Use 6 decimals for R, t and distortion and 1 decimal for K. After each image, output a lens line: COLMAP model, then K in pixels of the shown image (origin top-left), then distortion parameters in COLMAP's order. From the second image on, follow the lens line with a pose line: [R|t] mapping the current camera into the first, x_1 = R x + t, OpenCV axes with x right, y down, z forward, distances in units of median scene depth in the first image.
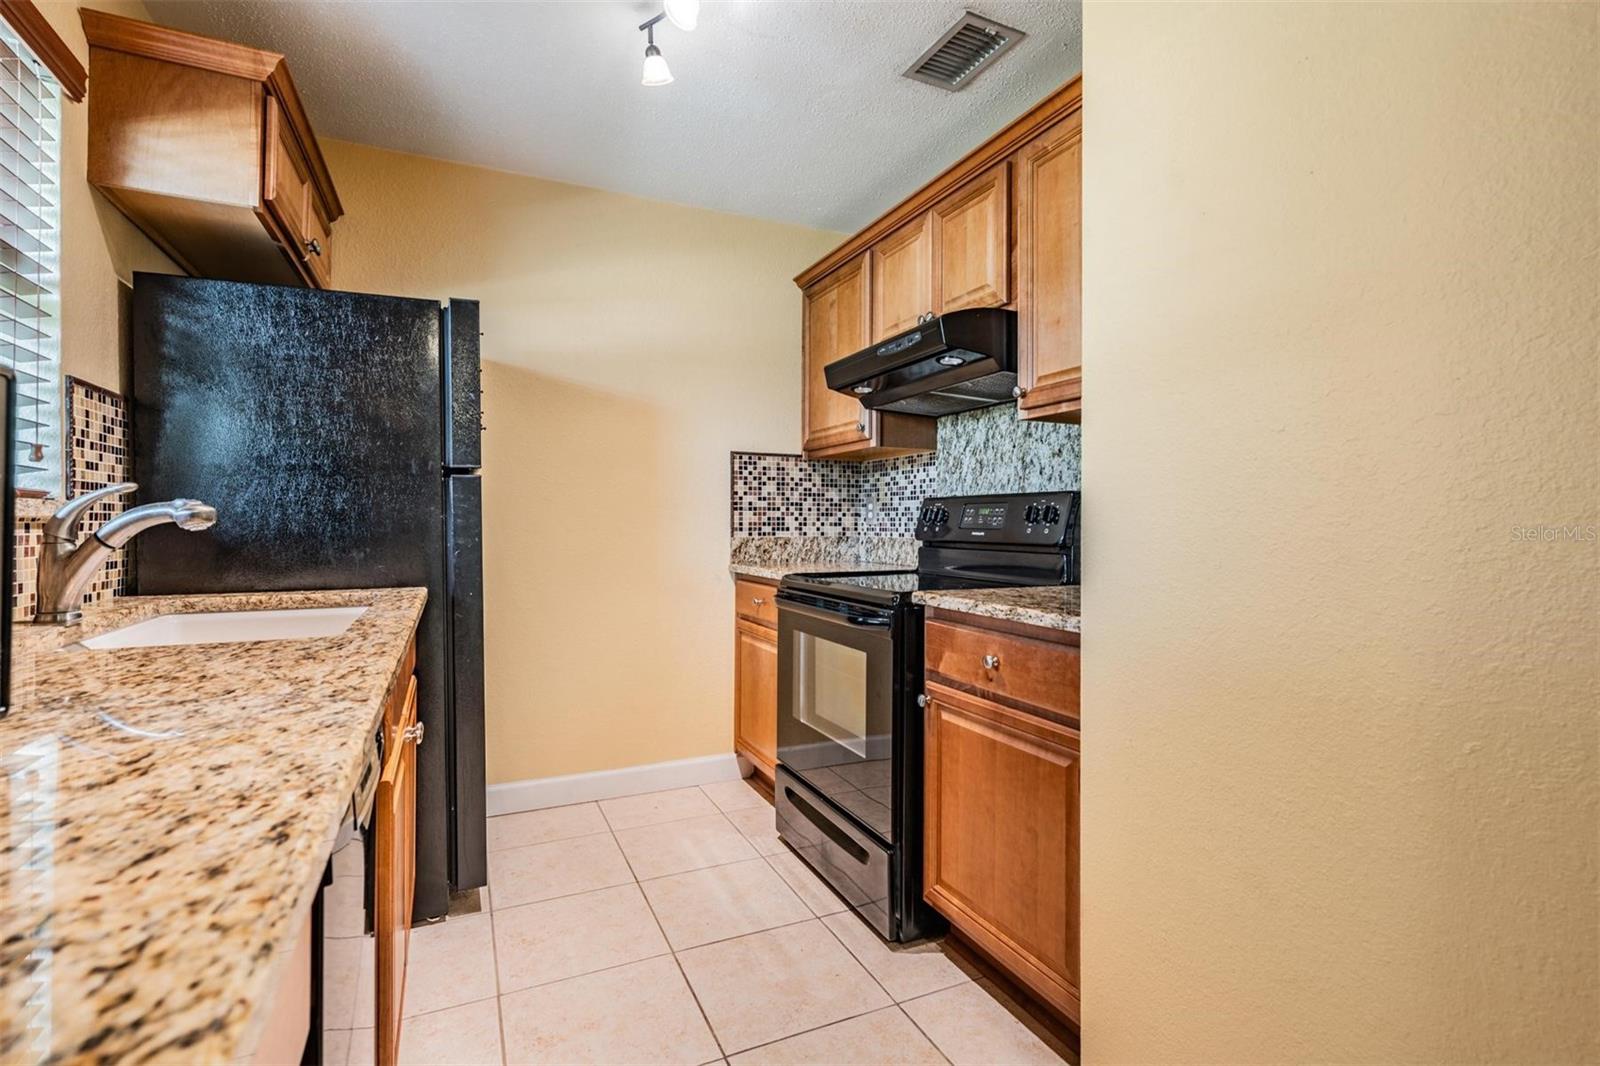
lens RADIAL K [[737.3, 0, 801.9], [0, 737.3, 513.2], [0, 0, 1]] dist [-0.004429, 0.001231]
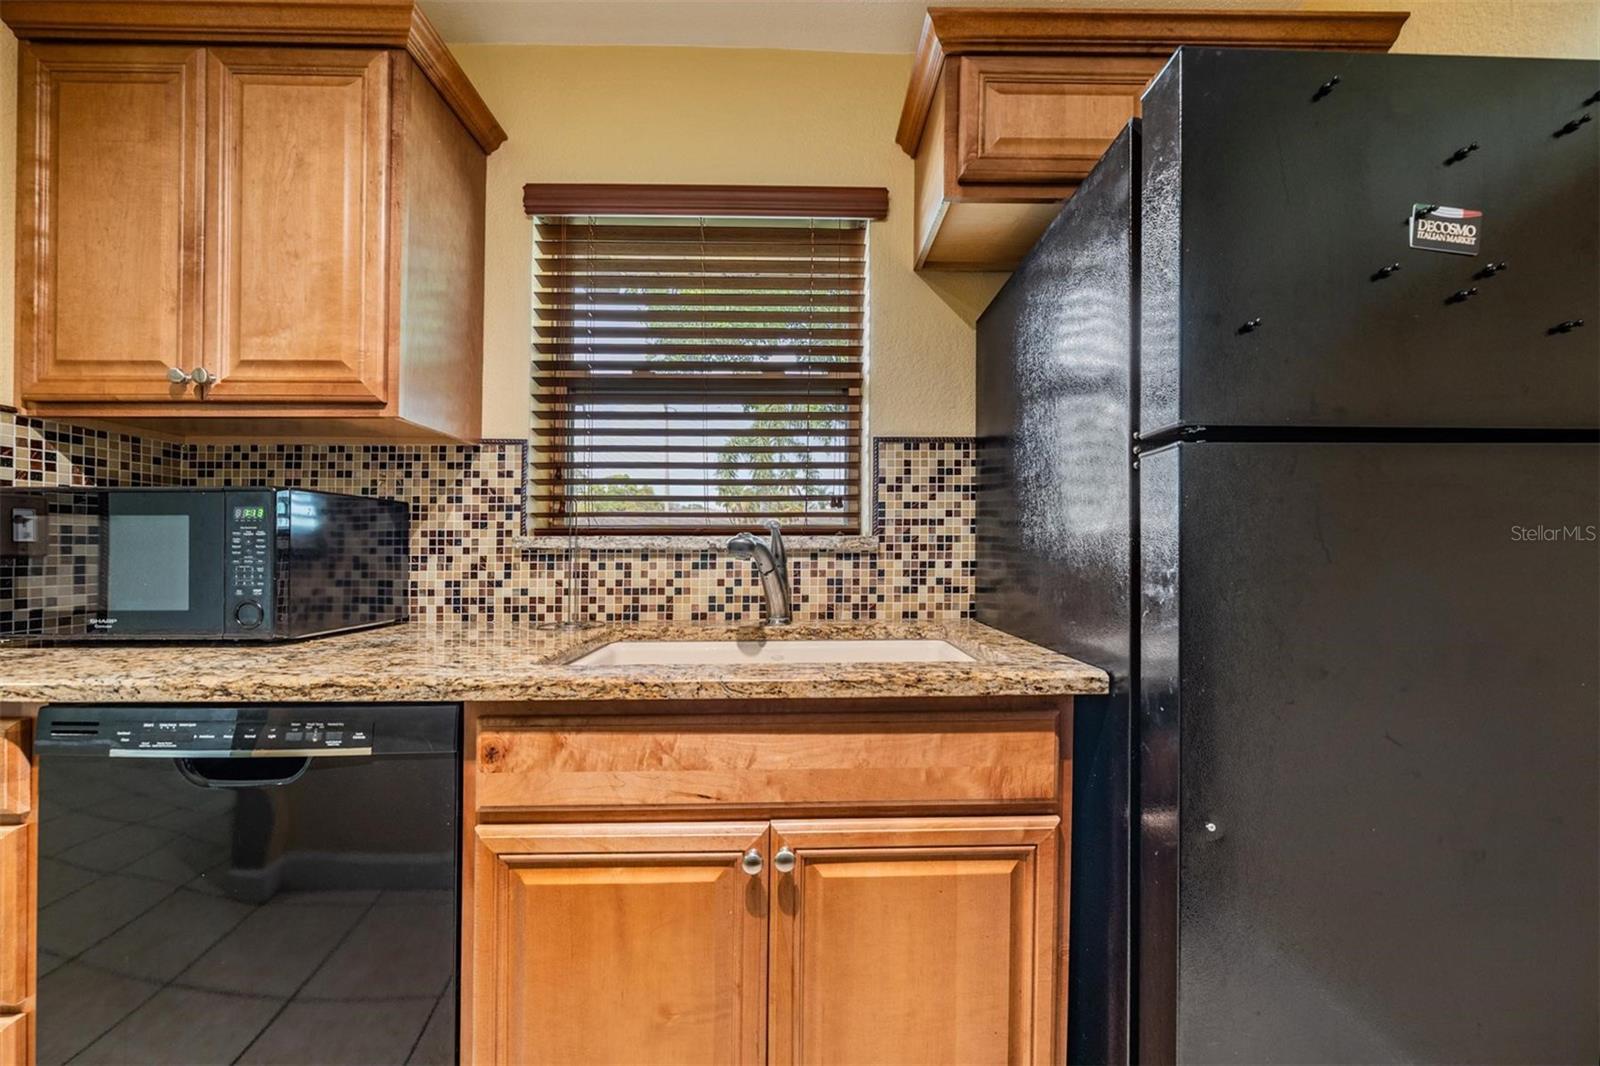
lens RADIAL K [[551.4, 0, 797.7], [0, 551.4, 554.1], [0, 0, 1]] dist [-0.005032, -0.000131]
pose [[-0.402385, 0.001483, -0.915469, -0.037103], [0.014278, 0.999887, -0.004656, 0.009641], [0.915359, -0.014944, -0.402361, 0.683622]]
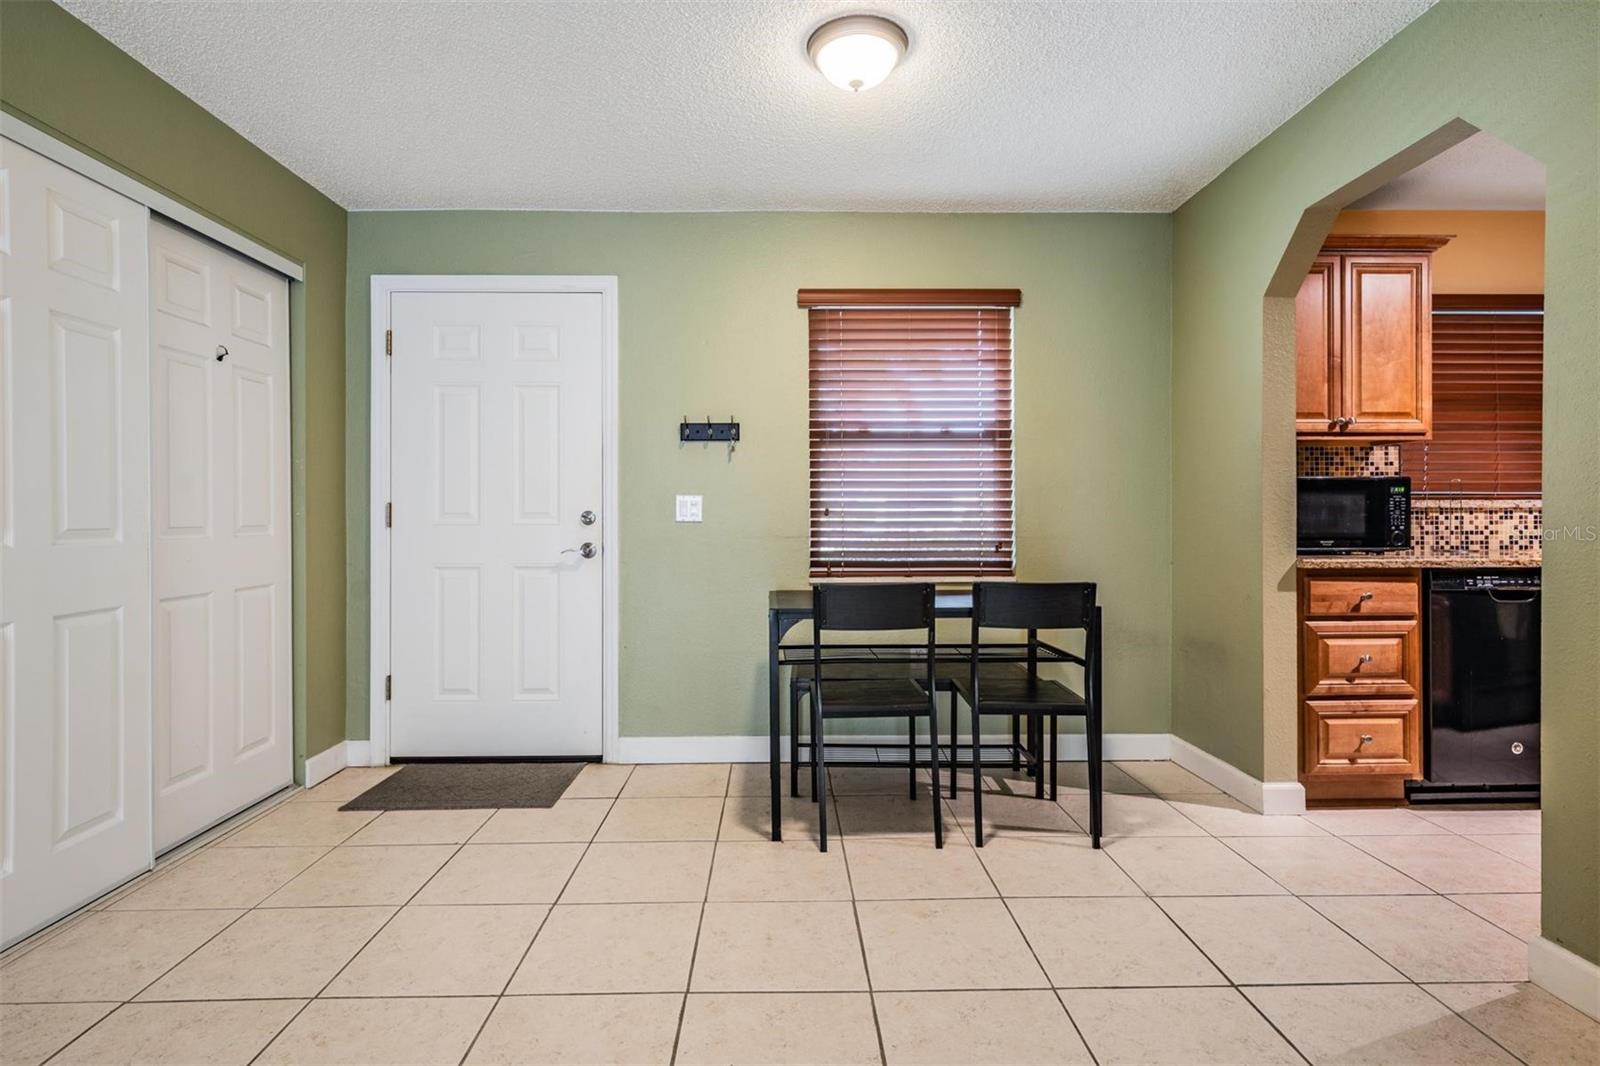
lens RADIAL K [[737.3, 0, 819.1], [0, 737.3, 520.3], [0, 0, 1]] dist [-0.004429, 0.001231]
pose [[-0.414701, -0.001336, -0.909957, 1.045767], [0.015144, 0.999850, -0.008369, 0.014442], [0.909832, -0.017251, -0.414619, -0.115336]]
